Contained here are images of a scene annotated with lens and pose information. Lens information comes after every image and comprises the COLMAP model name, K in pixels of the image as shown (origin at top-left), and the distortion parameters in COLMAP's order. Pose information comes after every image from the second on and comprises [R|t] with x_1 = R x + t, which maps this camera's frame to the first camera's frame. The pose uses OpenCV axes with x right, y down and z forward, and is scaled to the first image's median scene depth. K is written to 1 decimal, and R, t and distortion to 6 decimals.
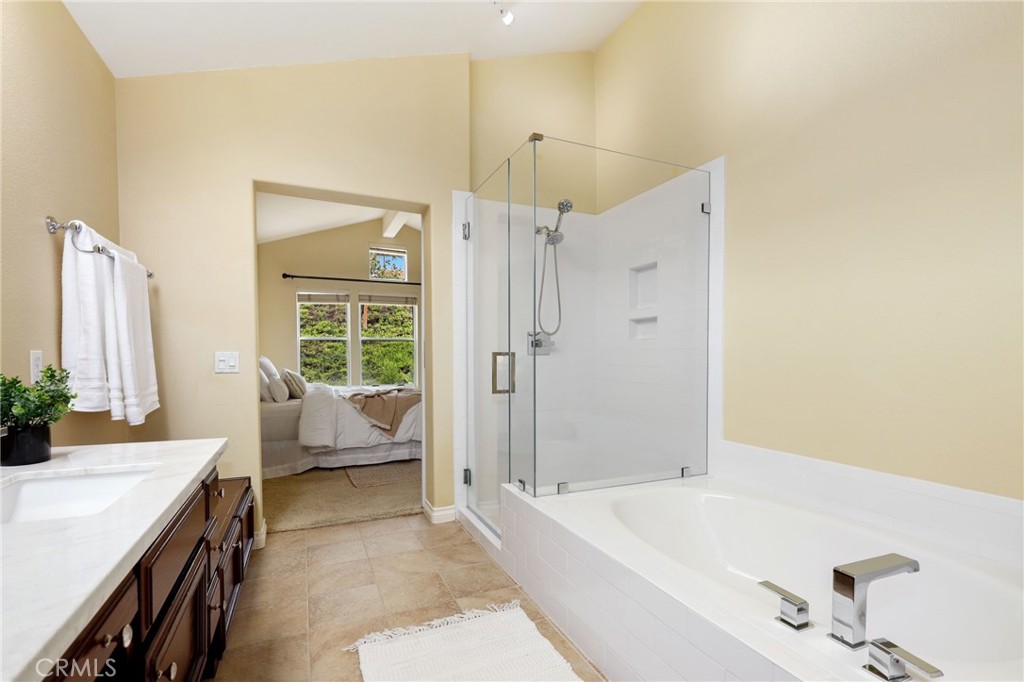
lens RADIAL K [[470.6, 0, 510.9], [0, 470.6, 354.7], [0, 0, 1]] dist [-0.001520, -0.000442]
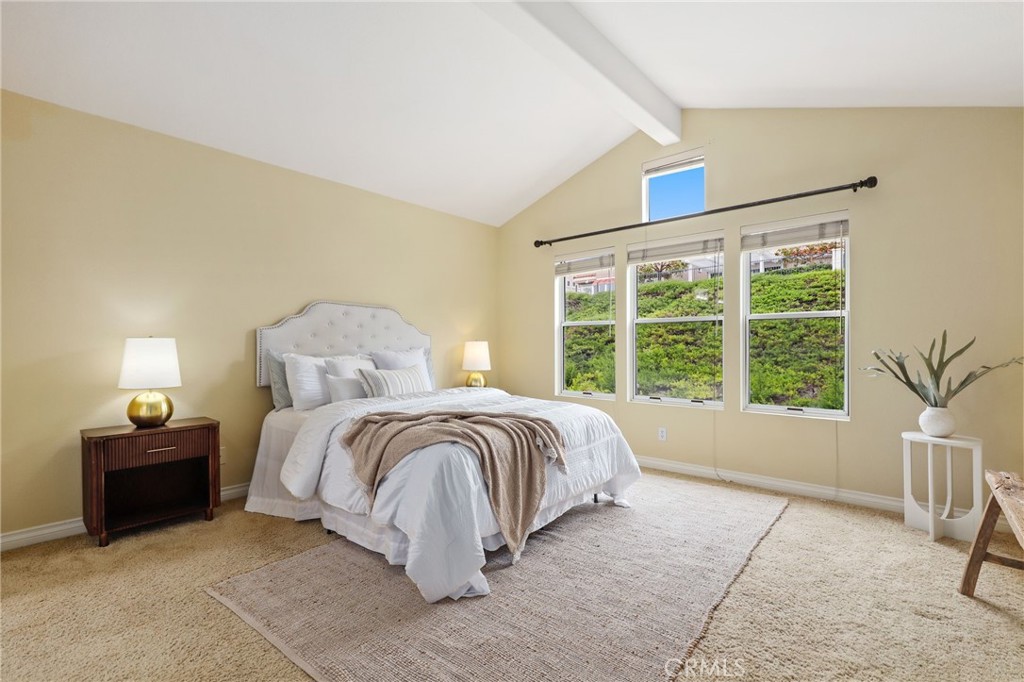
lens RADIAL K [[470.6, 0, 510.9], [0, 470.6, 354.7], [0, 0, 1]] dist [-0.001520, -0.000442]
pose [[0.418619, 0.016506, -0.908012, 0.181699], [0.000249, 0.999833, 0.018289, -0.001477], [0.908162, -0.007882, 0.418545, 0.591740]]
